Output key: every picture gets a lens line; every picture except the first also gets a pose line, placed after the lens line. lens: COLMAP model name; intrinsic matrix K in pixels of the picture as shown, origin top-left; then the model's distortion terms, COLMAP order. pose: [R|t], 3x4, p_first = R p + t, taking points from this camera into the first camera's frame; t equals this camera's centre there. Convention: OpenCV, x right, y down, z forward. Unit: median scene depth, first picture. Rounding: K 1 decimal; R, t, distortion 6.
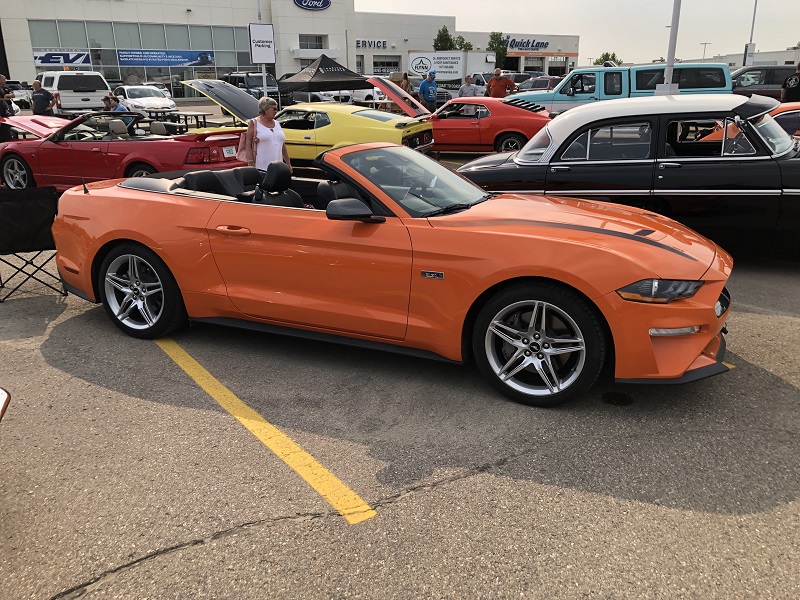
lens RADIAL K [[646.4, 0, 395.8], [0, 646.4, 297.3], [0, 0, 1]] dist [0.015132, -0.002362]
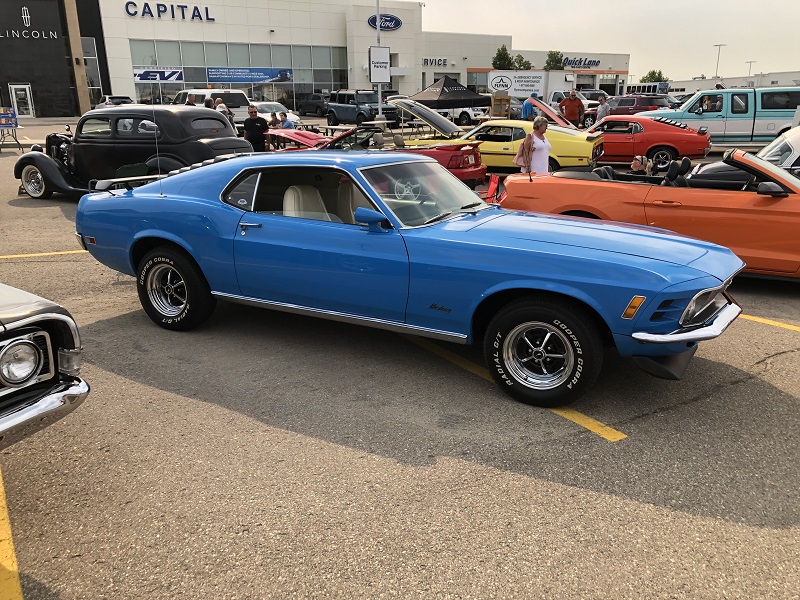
lens RADIAL K [[646.4, 0, 397.1], [0, 646.4, 302.1], [0, 0, 1]] dist [0.015132, -0.002362]
pose [[0.999280, 0.016870, -0.033989, -0.068539], [-0.017361, 0.999748, -0.014215, 0.013563], [0.033741, 0.014795, 0.999321, -0.046929]]
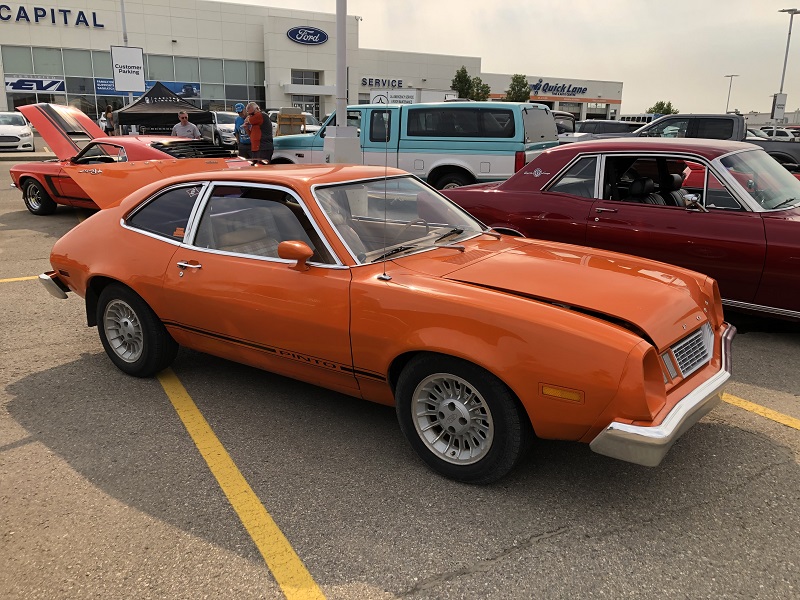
lens RADIAL K [[646.4, 0, 401.2], [0, 646.4, 298.3], [0, 0, 1]] dist [0.015132, -0.002362]
pose [[0.992036, 0.066509, -0.106965, 0.140353], [-0.072538, 0.995930, -0.053494, -0.033297], [0.102972, 0.060827, 0.992823, 0.097902]]
